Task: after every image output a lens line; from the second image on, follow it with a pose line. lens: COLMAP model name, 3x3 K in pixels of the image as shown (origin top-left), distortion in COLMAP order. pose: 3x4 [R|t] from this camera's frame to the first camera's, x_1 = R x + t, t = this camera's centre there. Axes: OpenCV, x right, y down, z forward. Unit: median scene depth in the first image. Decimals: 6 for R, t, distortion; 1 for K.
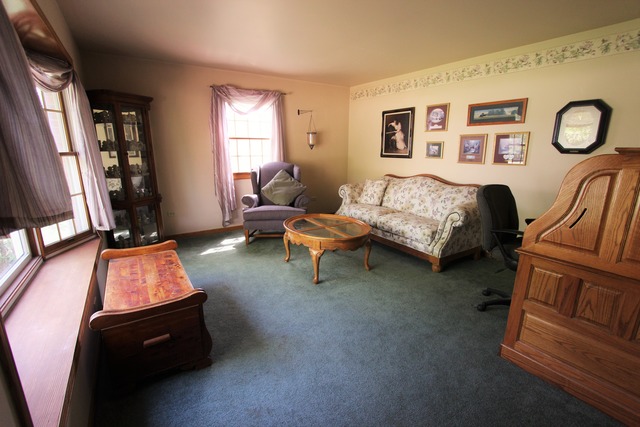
lens RADIAL K [[296.0, 0, 318.5], [0, 296.0, 217.2], [0, 0, 1]] dist [-0.018641, 0.001066]
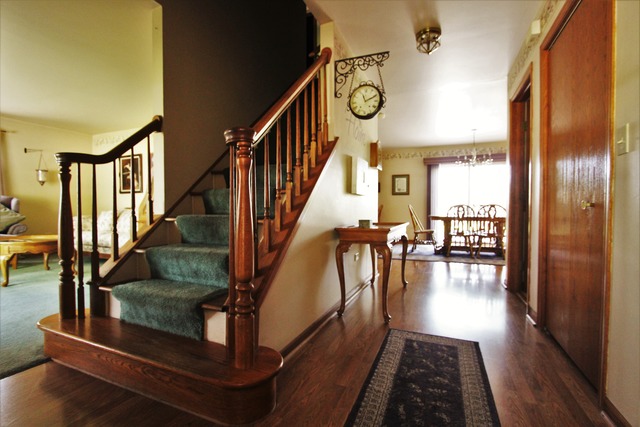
lens RADIAL K [[296.0, 0, 317.7], [0, 296.0, 216.1], [0, 0, 1]] dist [-0.018641, 0.001066]
pose [[0.831641, -0.020533, 0.554933, 0.283811], [0.133681, 0.977331, -0.164176, 0.231540], [-0.538982, 0.210720, 0.815534, -0.448177]]
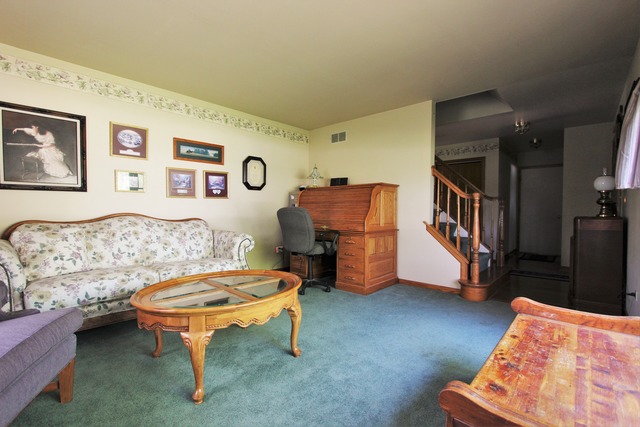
lens RADIAL K [[296.0, 0, 320.5], [0, 296.0, 215.0], [0, 0, 1]] dist [-0.018641, 0.001066]
pose [[-0.260422, -0.022546, 0.965232, -0.523163], [0.219153, 0.972252, 0.081838, -0.106051], [-0.940294, 0.232845, -0.248255, 0.811575]]
